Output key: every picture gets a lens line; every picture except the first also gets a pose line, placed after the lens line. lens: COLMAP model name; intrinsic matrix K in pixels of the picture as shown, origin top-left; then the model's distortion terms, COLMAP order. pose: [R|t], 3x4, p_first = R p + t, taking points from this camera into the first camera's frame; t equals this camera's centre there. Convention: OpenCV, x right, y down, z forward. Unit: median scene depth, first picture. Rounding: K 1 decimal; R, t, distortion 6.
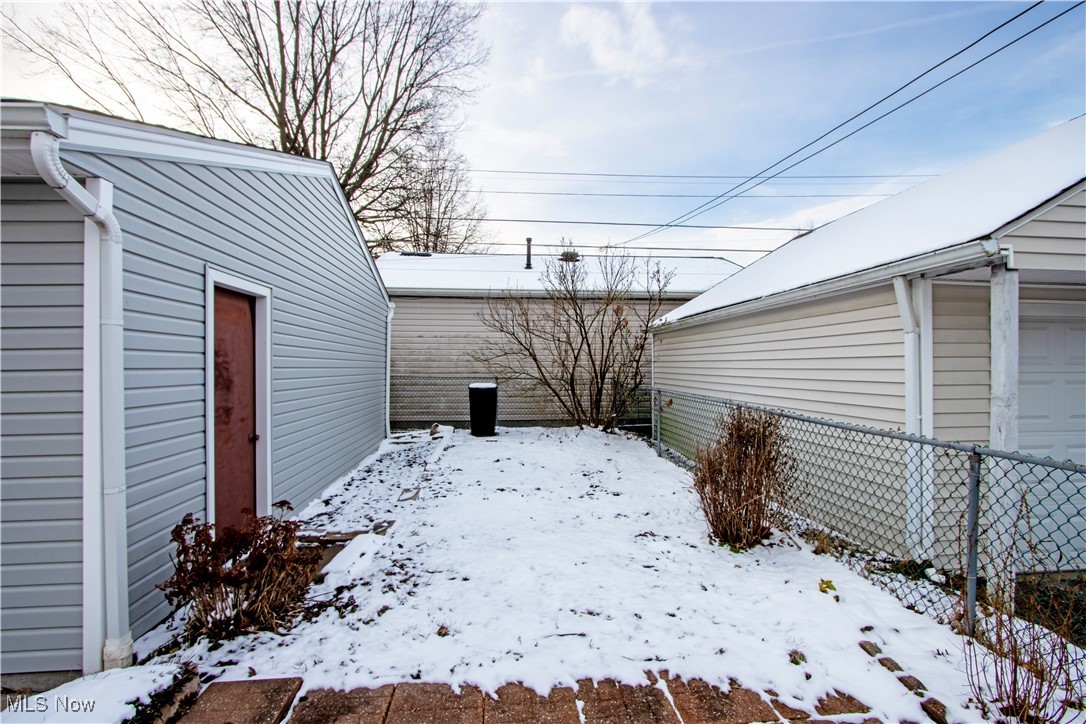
lens RADIAL K [[504.9, 0, 542.6], [0, 504.9, 356.1], [0, 0, 1]] dist [-0.003062, 0.000081]
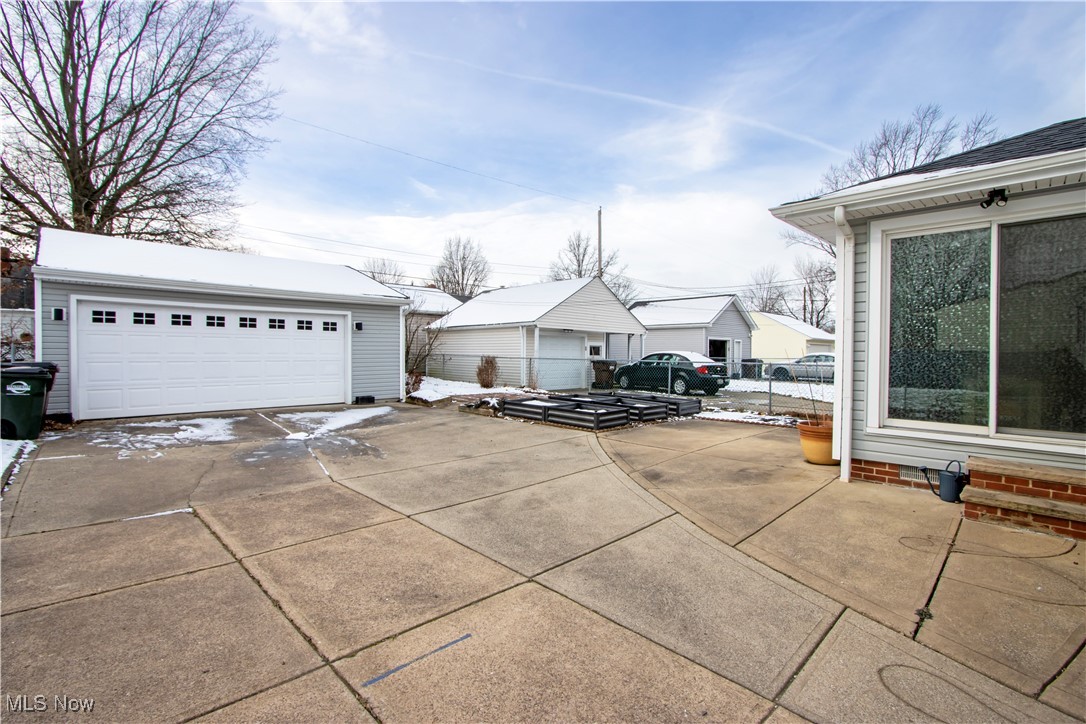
lens RADIAL K [[504.9, 0, 542.6], [0, 504.9, 356.1], [0, 0, 1]] dist [-0.003062, 0.000081]
pose [[0.793175, 0.004730, 0.608975, -1.139153], [-0.022837, 0.999498, 0.021981, 0.009317], [-0.608565, -0.031342, 0.792885, -1.637908]]
